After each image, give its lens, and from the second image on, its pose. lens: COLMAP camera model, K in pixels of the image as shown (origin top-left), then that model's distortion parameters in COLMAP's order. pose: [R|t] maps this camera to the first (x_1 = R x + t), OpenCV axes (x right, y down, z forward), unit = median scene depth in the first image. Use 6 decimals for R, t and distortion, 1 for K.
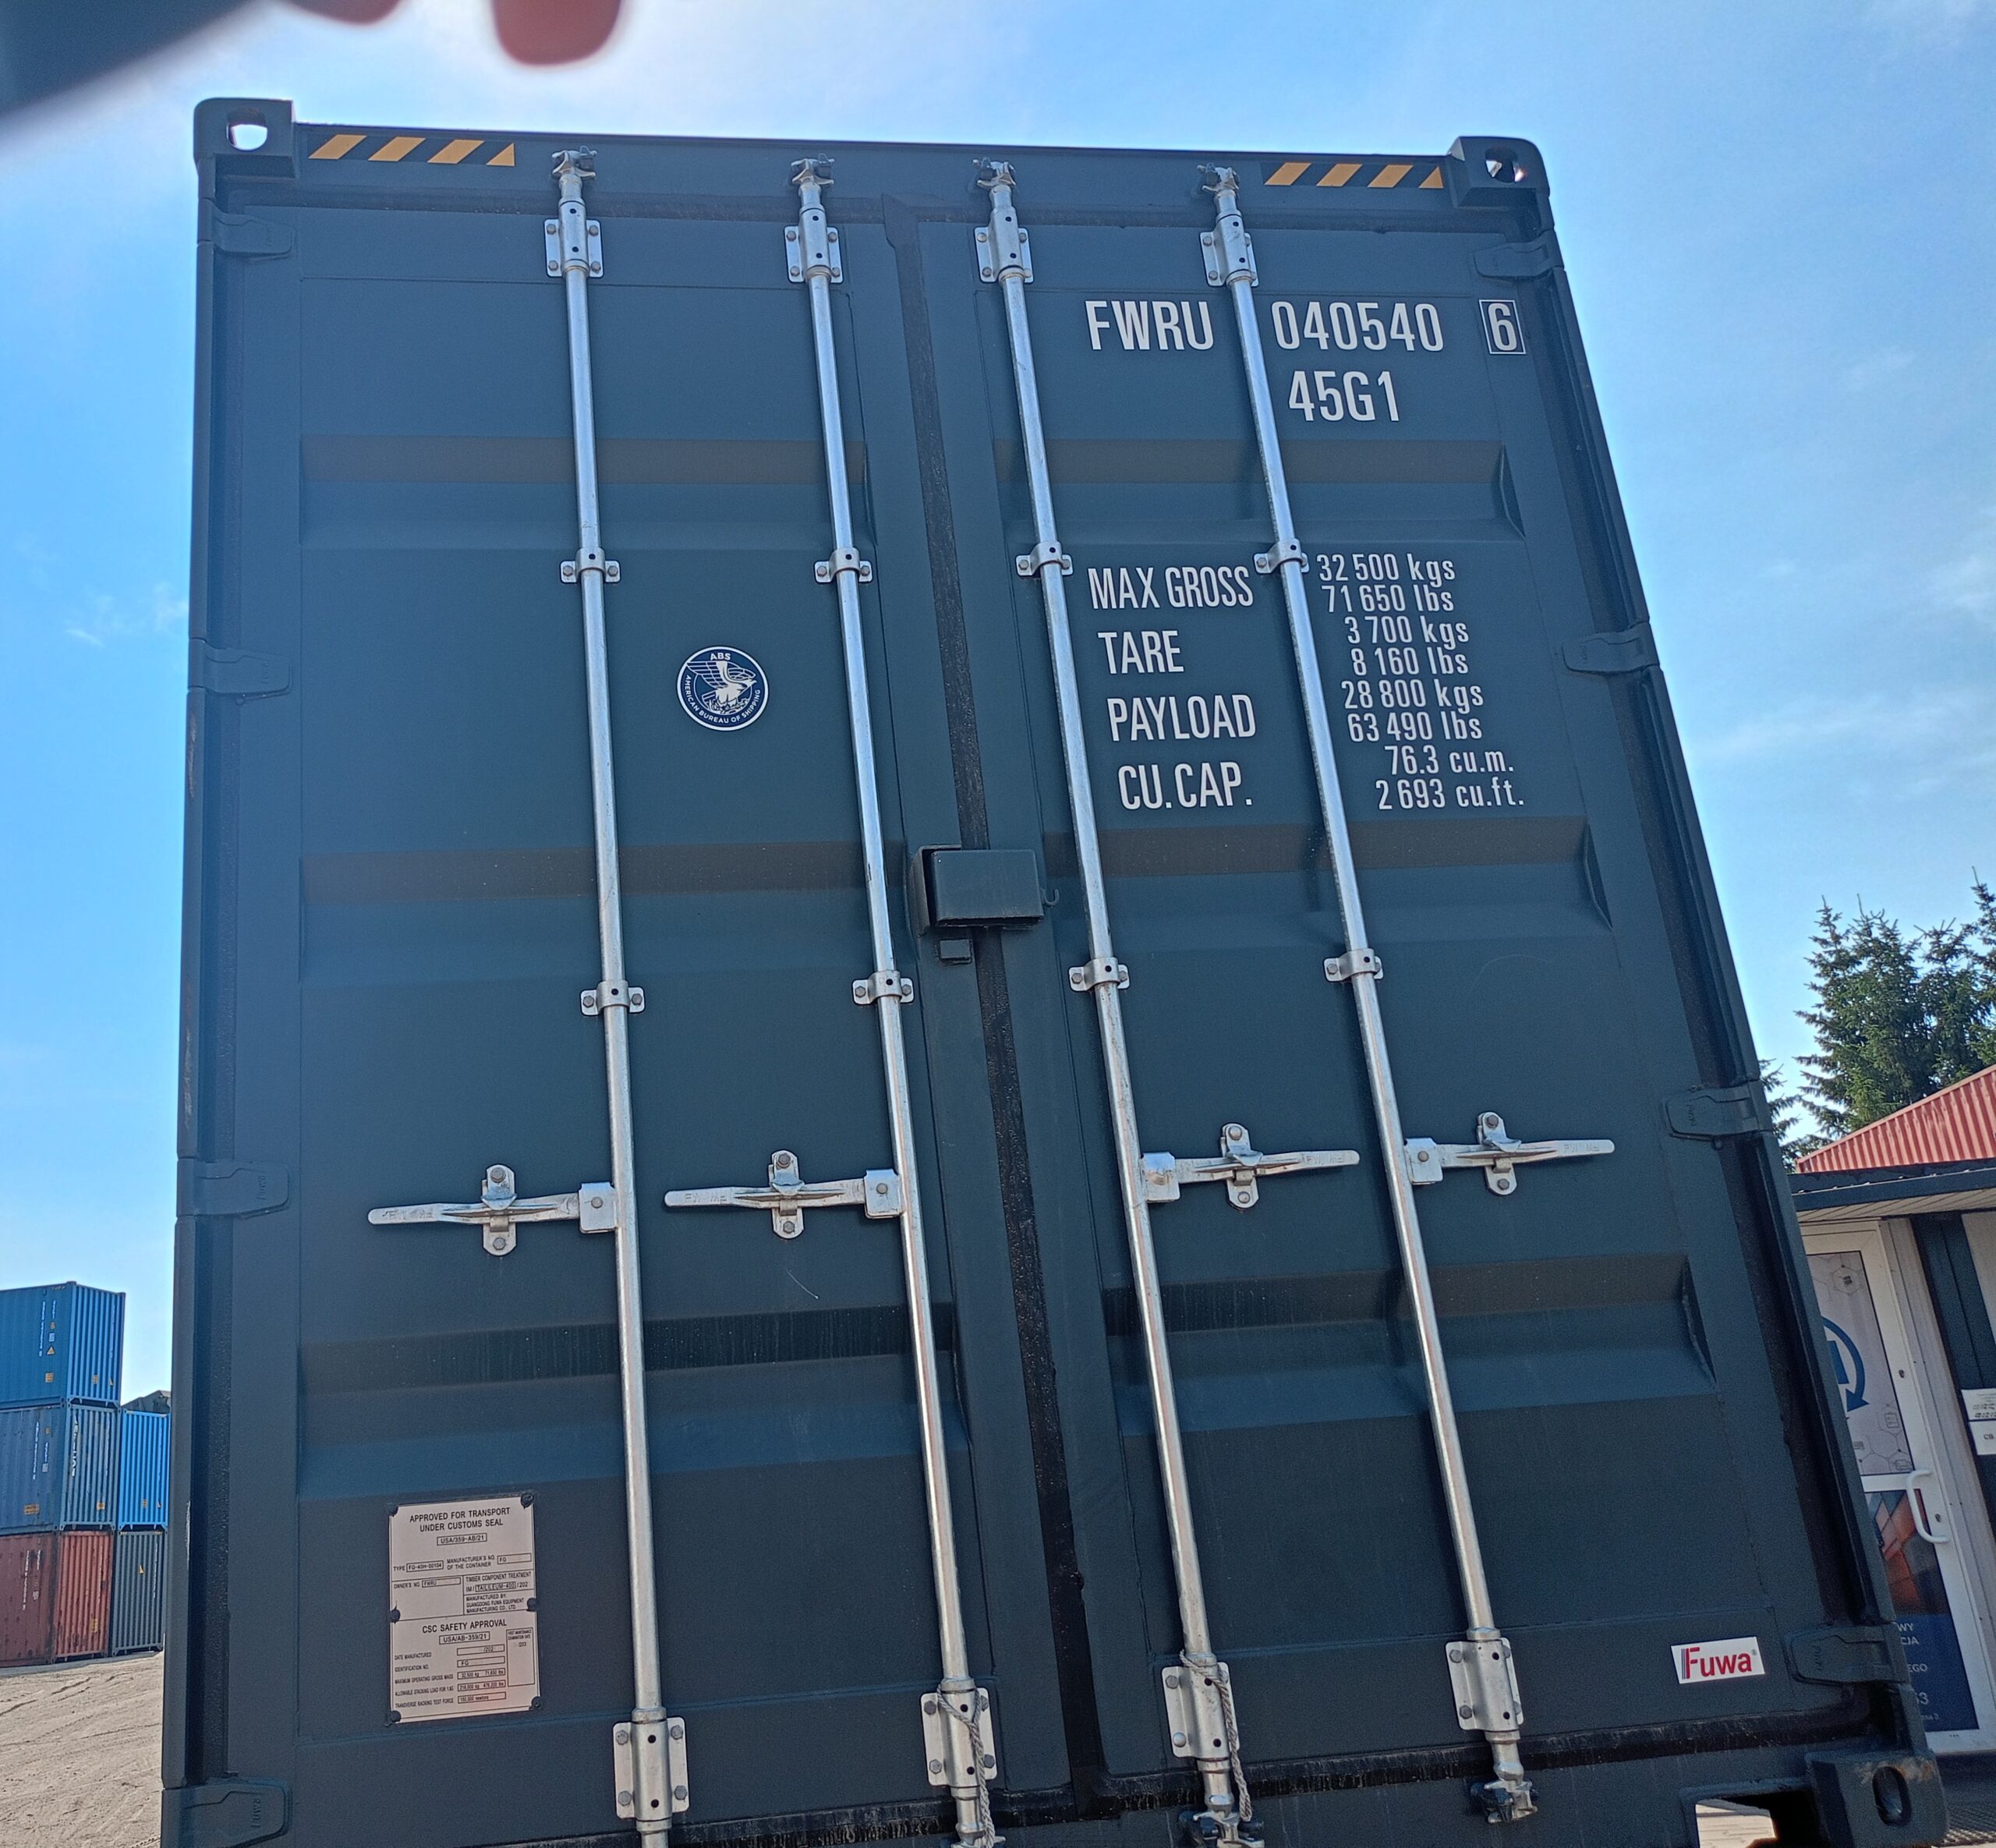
lens RADIAL K [[1645.1, 0, 939.0], [0, 1645.1, 919.9], [0, 0, 1]] dist [0.011189, -0.004940]
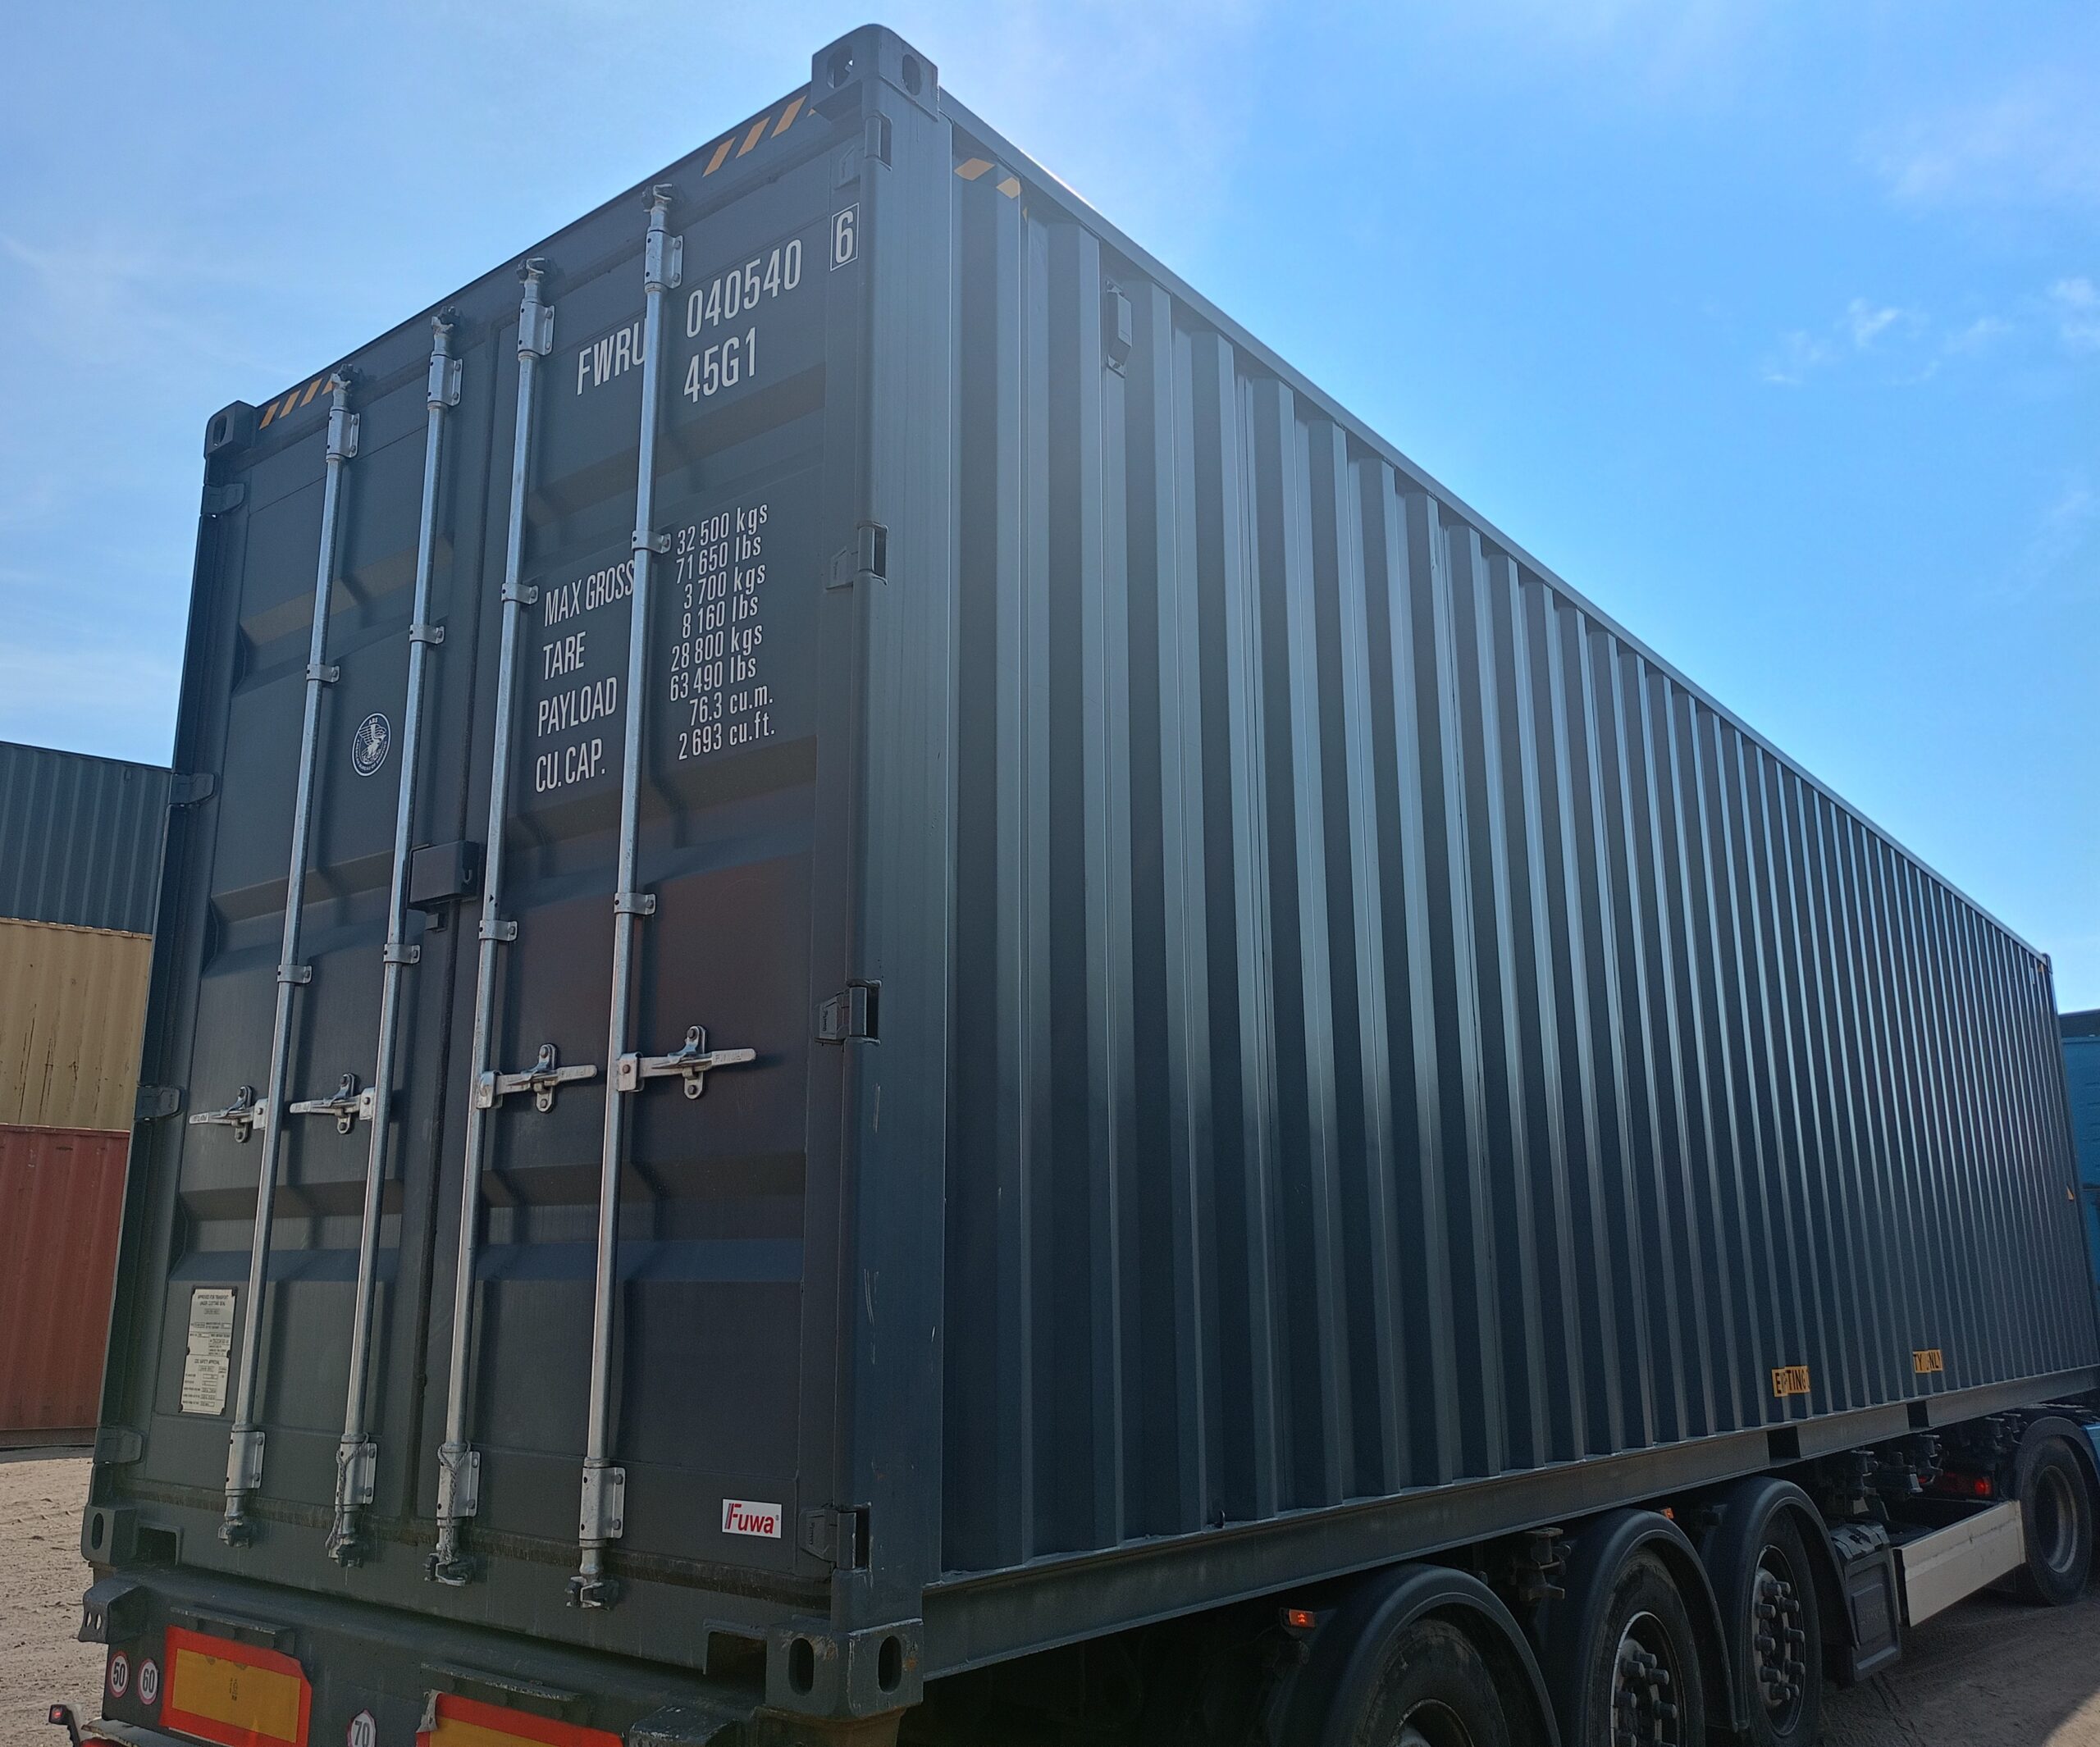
lens RADIAL K [[1765.1, 0, 1050.0], [0, 1765.1, 873.5], [0, 0, 1]] dist [0.027545, -0.013511]
pose [[0.698929, -0.089032, -0.709628, 1.316920], [0.151053, 0.988215, 0.024791, 0.018754], [0.699058, -0.124519, 0.704140, 0.314116]]
